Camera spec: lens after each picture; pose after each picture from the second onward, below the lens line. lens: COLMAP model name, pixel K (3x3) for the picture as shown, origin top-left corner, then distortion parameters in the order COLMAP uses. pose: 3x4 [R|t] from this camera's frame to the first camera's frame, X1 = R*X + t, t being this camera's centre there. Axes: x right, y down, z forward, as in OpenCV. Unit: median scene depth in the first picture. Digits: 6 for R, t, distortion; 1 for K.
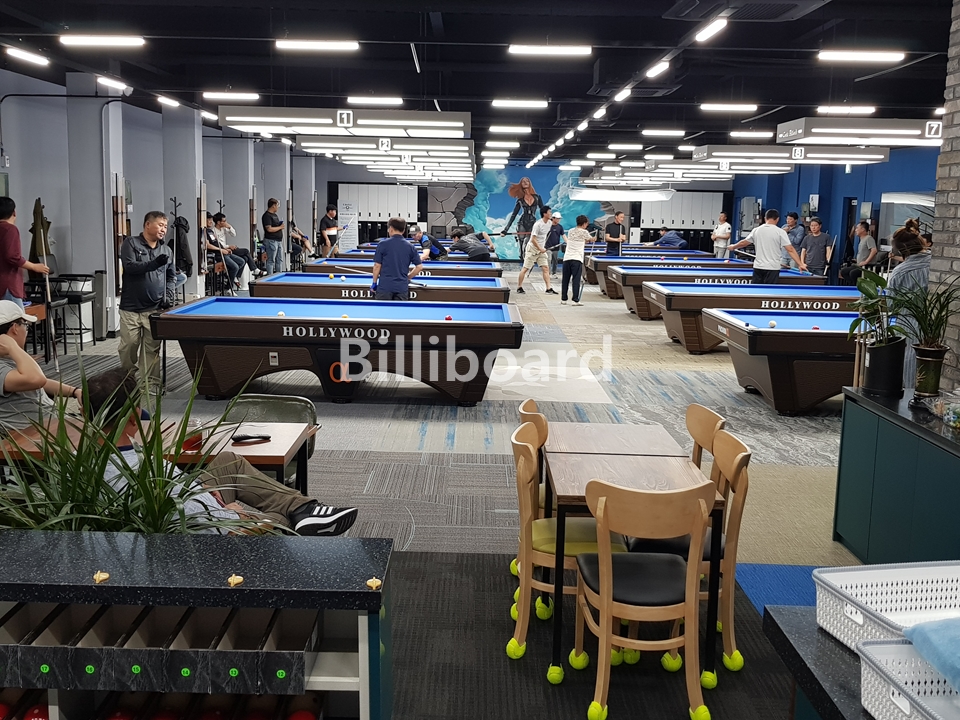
lens RADIAL K [[1031.0, 0, 478.3], [0, 1031.0, 362.4], [0, 0, 1]] dist [0.059888, 0.000000]
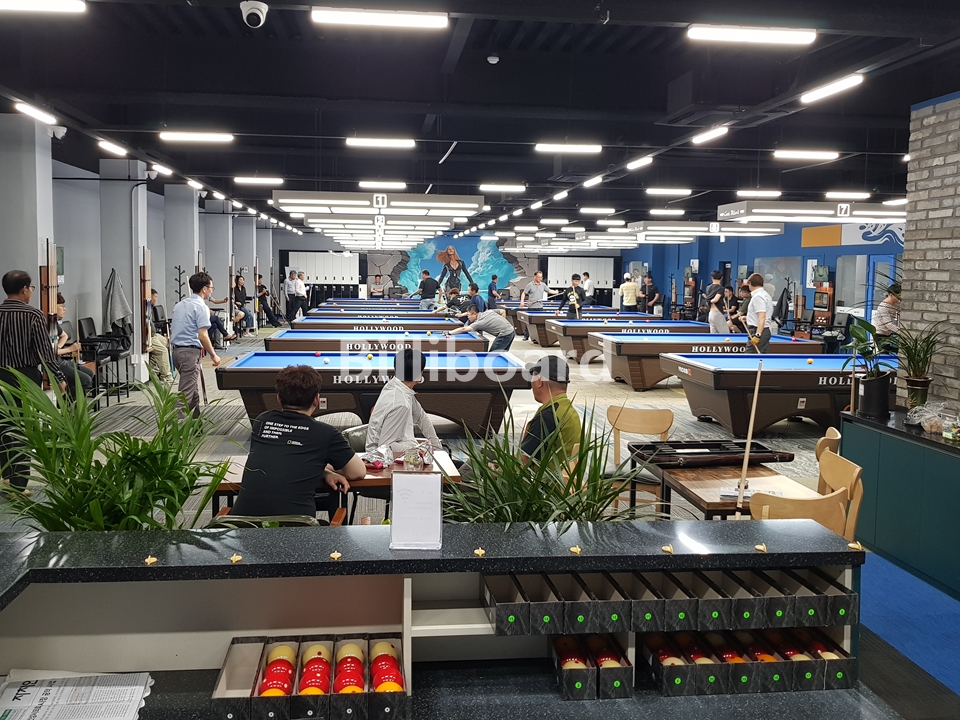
lens RADIAL K [[899.3, 0, 479.6], [0, 899.3, 358.1], [0, 0, 1]] dist [0.066843, 0.000000]
pose [[0.991430, -0.020994, 0.128939, -0.115170], [0.027535, 0.998411, -0.049162, 0.000253], [-0.127702, 0.052291, 0.990433, -0.028470]]
